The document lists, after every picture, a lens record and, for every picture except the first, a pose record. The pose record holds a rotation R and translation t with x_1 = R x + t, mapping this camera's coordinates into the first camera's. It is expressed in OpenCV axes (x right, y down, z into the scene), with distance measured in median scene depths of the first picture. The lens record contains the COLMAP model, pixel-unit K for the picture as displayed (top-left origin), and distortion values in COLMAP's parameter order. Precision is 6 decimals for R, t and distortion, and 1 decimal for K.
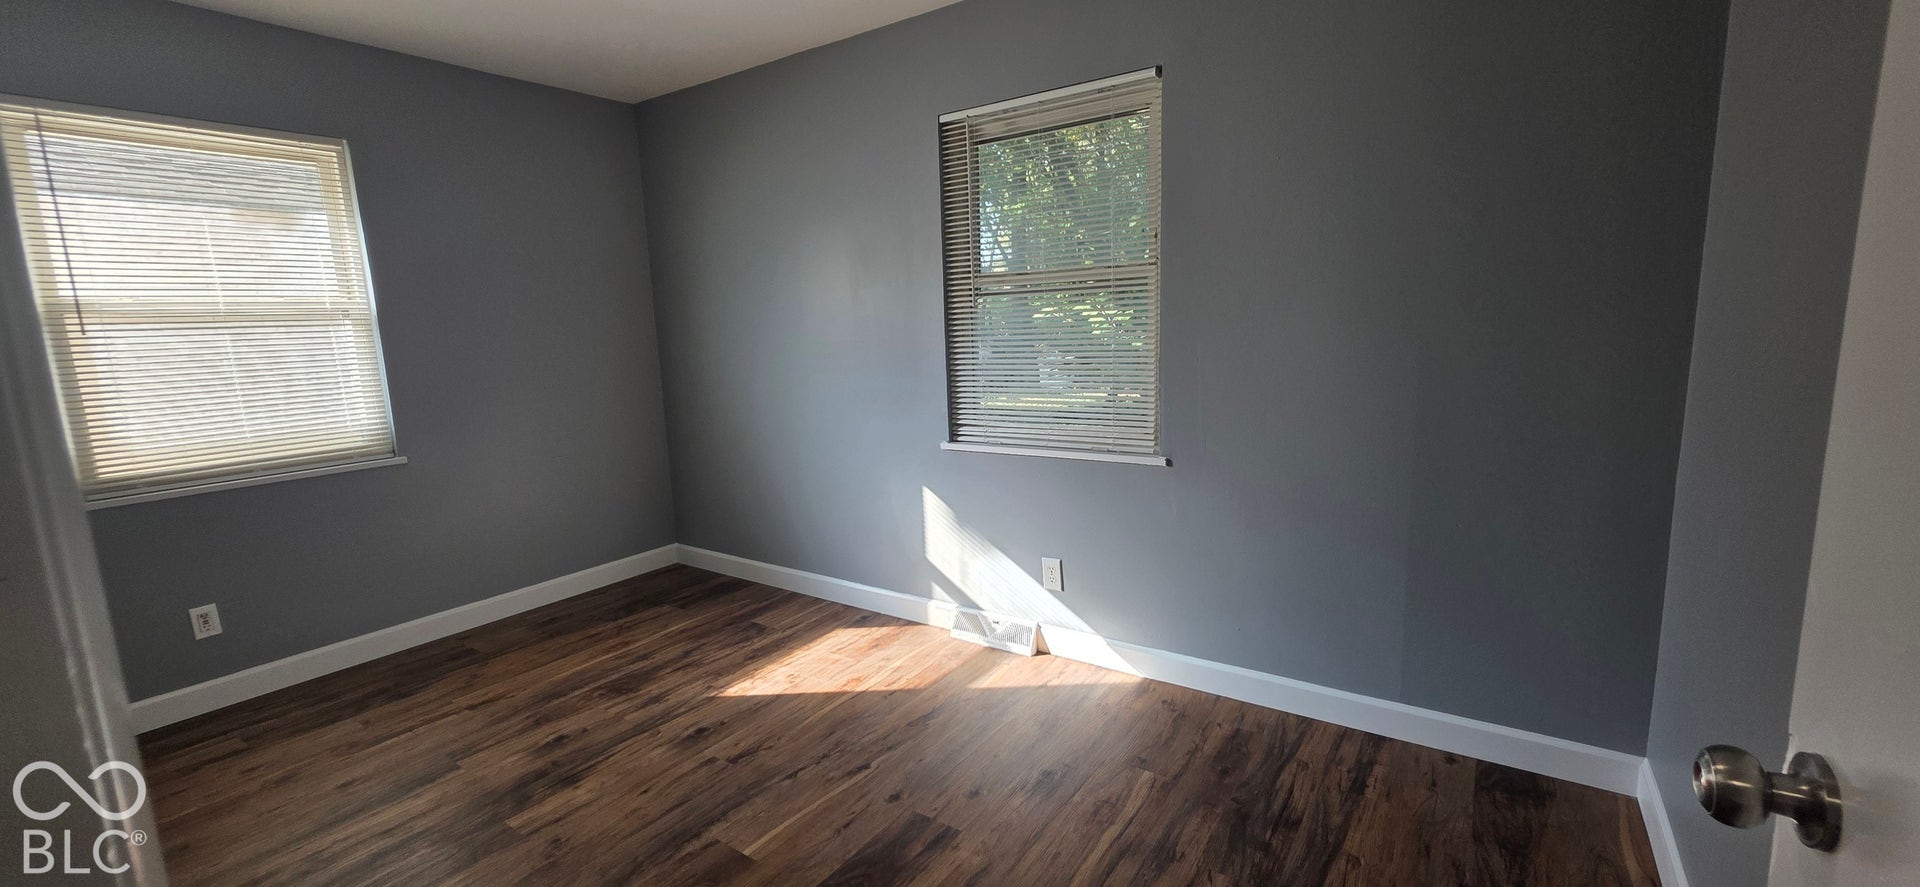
lens RADIAL K [[767.8, 0, 974.6], [0, 767.8, 437.7], [0, 0, 1]] dist [0.002084, -0.000269]
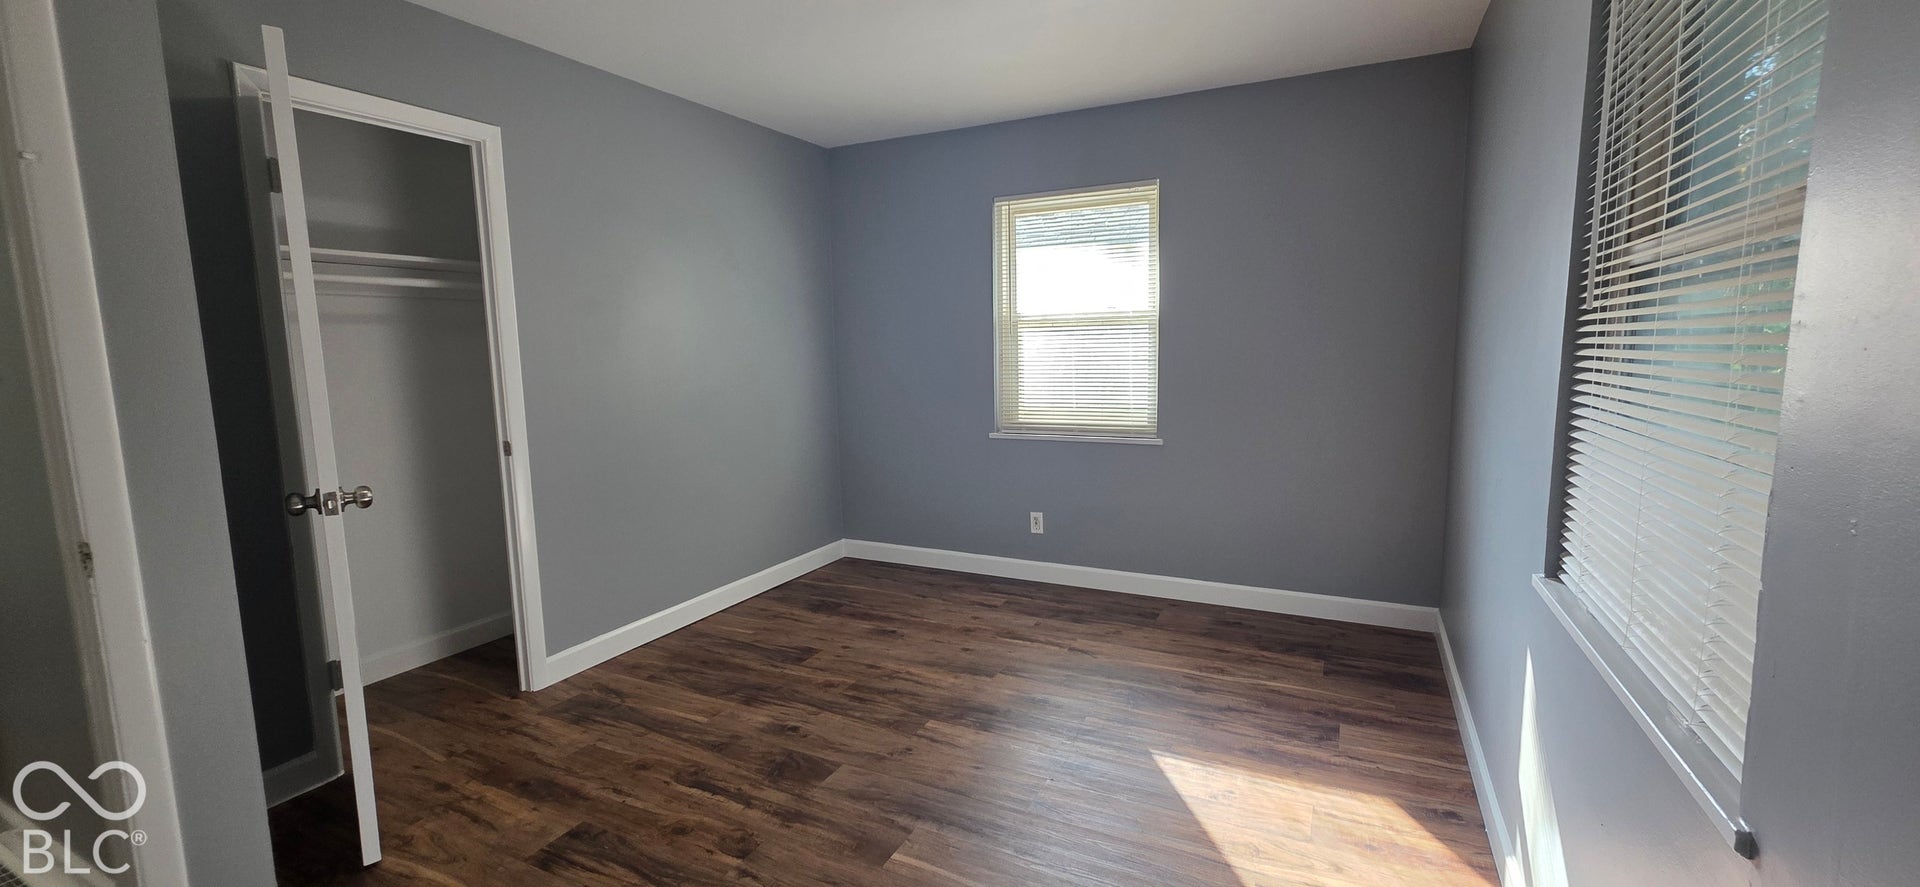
lens RADIAL K [[767.8, 0, 974.6], [0, 767.8, 437.7], [0, 0, 1]] dist [0.002084, -0.000269]
pose [[0.143746, 0.154127, -0.977539, 0.396450], [-0.141084, 0.980899, 0.133910, -0.100694], [0.979506, 0.118666, 0.162745, 0.541367]]
